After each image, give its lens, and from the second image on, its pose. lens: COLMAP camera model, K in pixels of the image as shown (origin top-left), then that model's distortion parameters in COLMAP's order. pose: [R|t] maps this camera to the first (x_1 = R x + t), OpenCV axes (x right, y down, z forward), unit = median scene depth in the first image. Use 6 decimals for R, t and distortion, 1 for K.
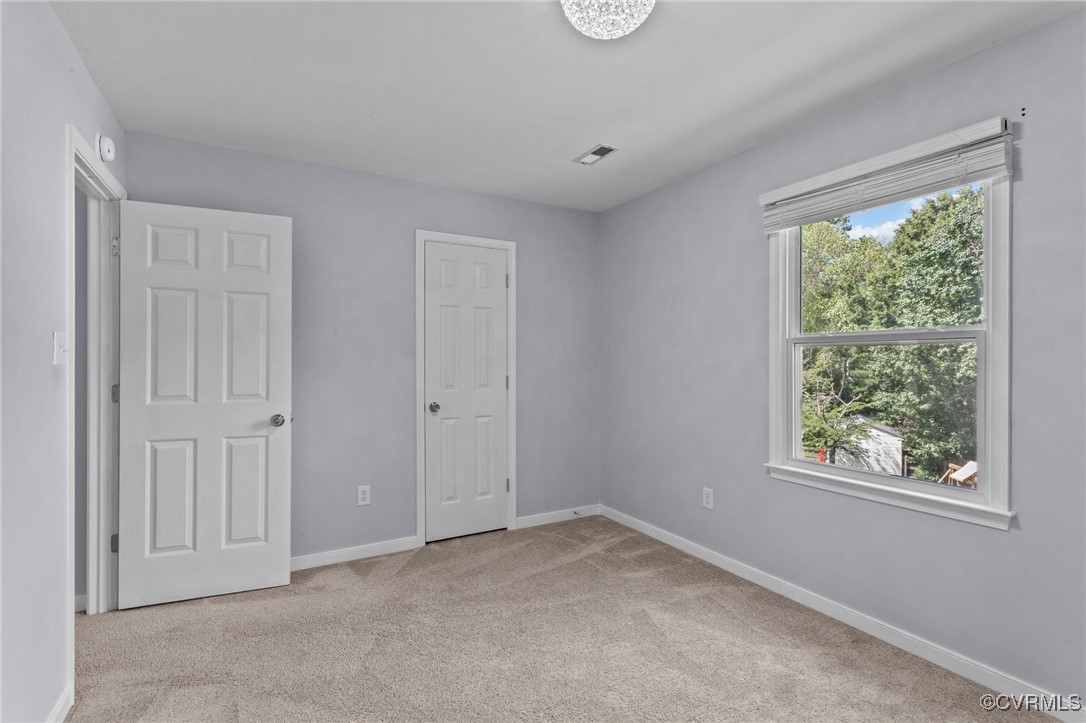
lens RADIAL K [[509.8, 0, 548.8], [0, 509.8, 359.4], [0, 0, 1]] dist [0.001854, 0.000460]
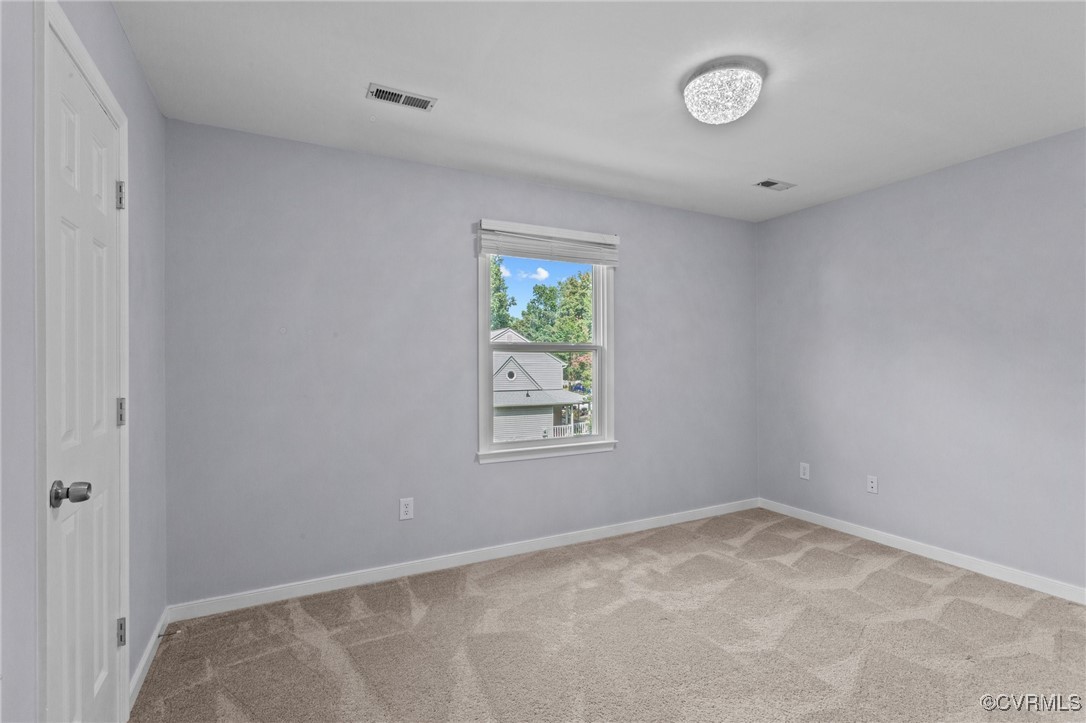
lens RADIAL K [[509.8, 0, 548.8], [0, 509.8, 359.4], [0, 0, 1]] dist [0.001854, 0.000460]
pose [[0.046938, 0.001229, 0.998897, -0.610114], [0.001753, 0.999998, -0.001313, -0.004257], [-0.998896, 0.001813, 0.046936, 0.672551]]
